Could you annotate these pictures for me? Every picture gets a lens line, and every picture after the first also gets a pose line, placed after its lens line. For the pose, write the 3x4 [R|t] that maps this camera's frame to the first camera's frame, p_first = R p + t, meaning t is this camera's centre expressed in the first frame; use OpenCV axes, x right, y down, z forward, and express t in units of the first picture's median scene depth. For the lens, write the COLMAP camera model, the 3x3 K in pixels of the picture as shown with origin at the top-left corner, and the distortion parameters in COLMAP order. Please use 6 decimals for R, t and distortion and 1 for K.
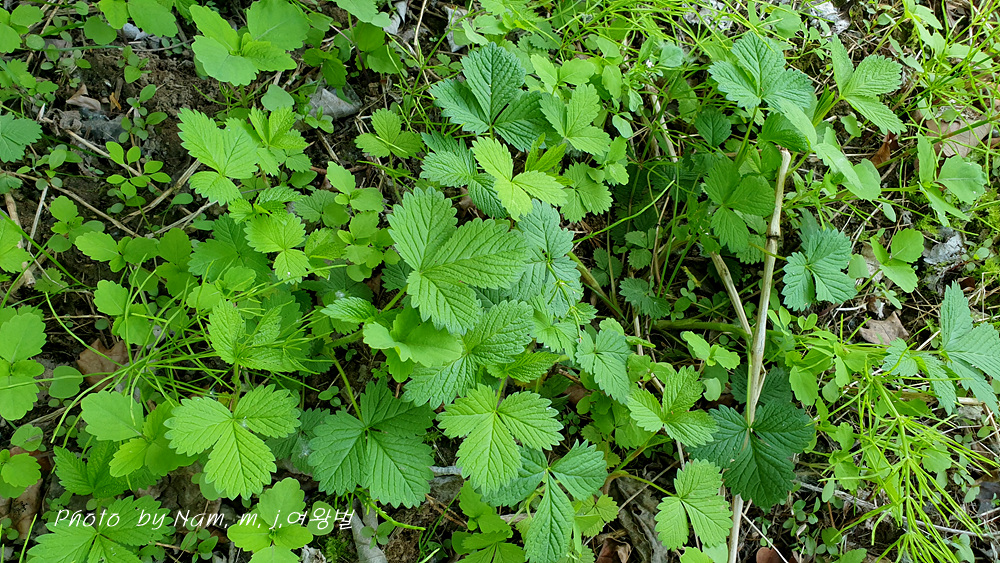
lens RADIAL K [[763.3, 0, 500.0], [0, 763.3, 281.5], [0, 0, 1]] dist [-0.010343, -0.005218]
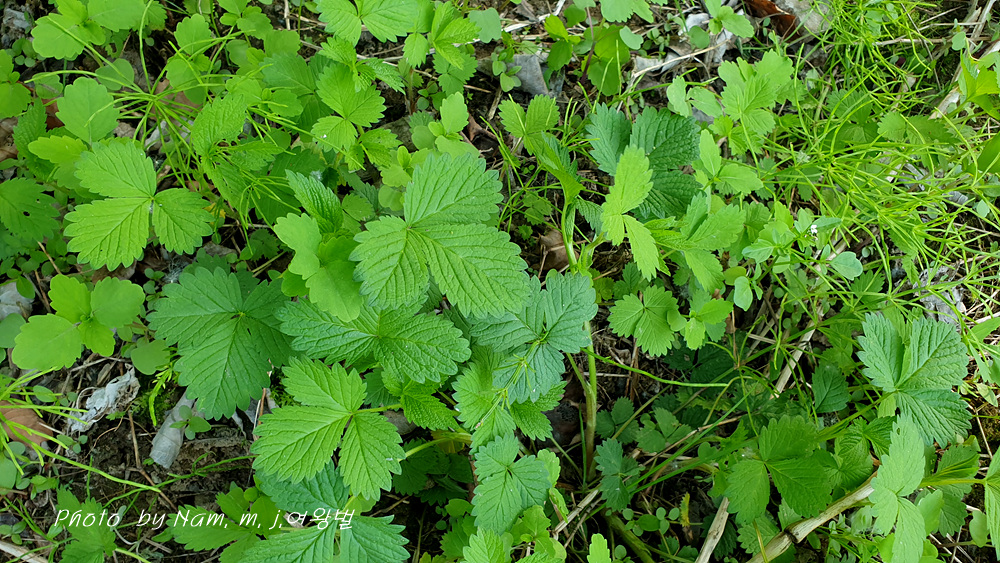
lens RADIAL K [[763.3, 0, 500.0], [0, 763.3, 281.5], [0, 0, 1]] dist [-0.010343, -0.005218]
pose [[0.674058, 0.699575, -0.237150, 0.156593], [-0.722015, 0.691782, -0.011499, -0.024966], [0.156012, 0.178977, 0.971405, 0.160250]]
